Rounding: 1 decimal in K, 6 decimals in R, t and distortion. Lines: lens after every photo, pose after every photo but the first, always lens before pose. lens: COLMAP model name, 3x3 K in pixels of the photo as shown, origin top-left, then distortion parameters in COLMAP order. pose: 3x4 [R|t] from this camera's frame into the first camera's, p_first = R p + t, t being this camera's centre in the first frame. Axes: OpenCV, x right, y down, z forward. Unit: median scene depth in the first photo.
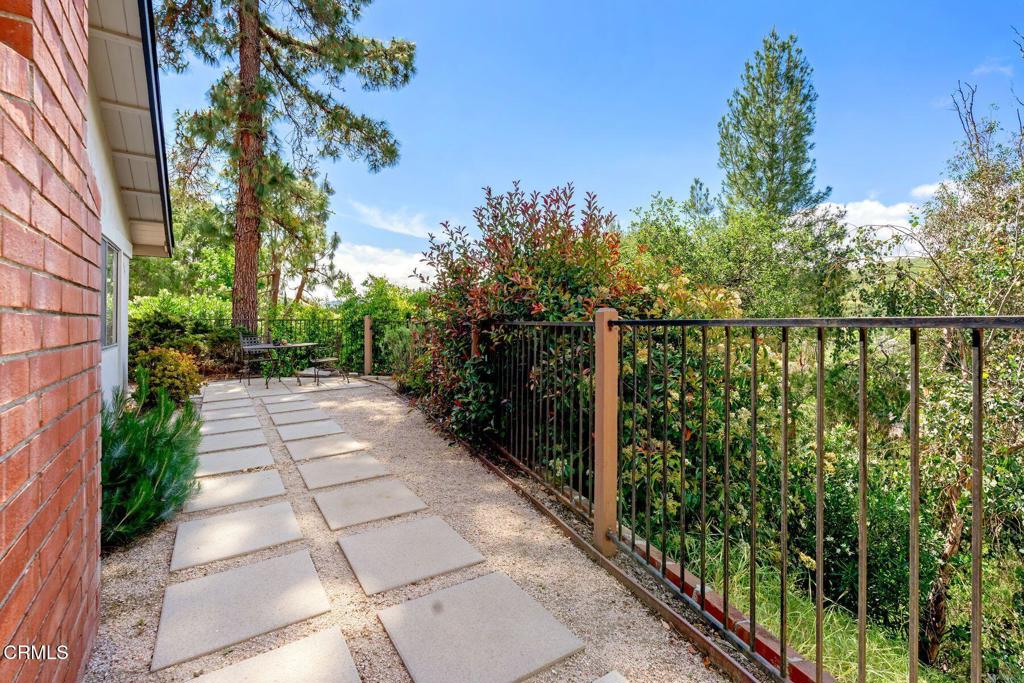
lens RADIAL K [[466.5, 0, 511.0], [0, 466.5, 316.9], [0, 0, 1]] dist [-0.002174, -0.000310]
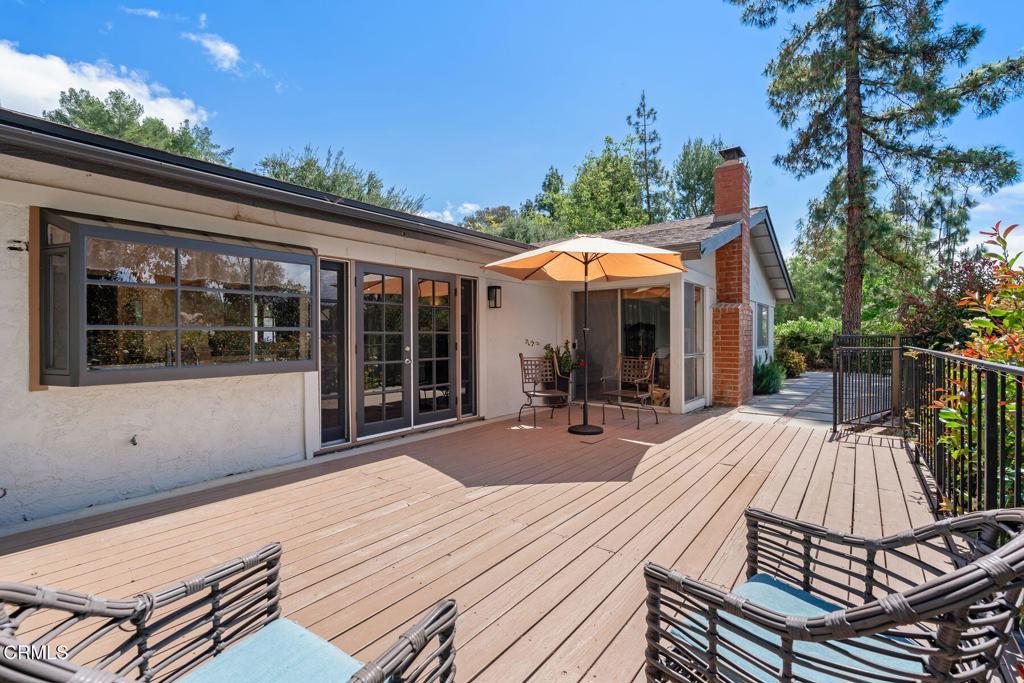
lens RADIAL K [[446.4, 0, 510.6], [0, 446.4, 340.7], [0, 0, 1]] dist [-0.000926, -0.000082]
pose [[0.302502, 0.006022, -0.953130, 0.390427], [0.012064, 0.999876, 0.010146, -0.004115], [0.953072, -0.014568, 0.302392, -0.393853]]
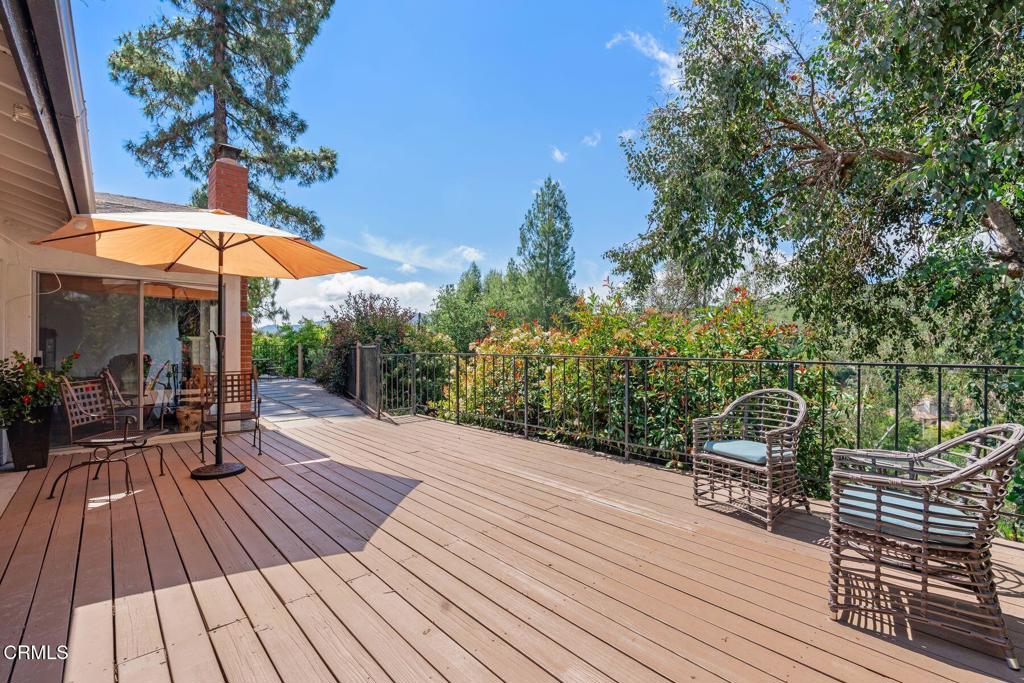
lens RADIAL K [[446.4, 0, 510.6], [0, 446.4, 340.7], [0, 0, 1]] dist [-0.000926, -0.000082]
pose [[0.991365, 0.000831, 0.131129, 0.179727], [-0.000497, 0.999997, -0.002585, -0.006134], [-0.131130, 0.002498, 0.991362, -0.535064]]
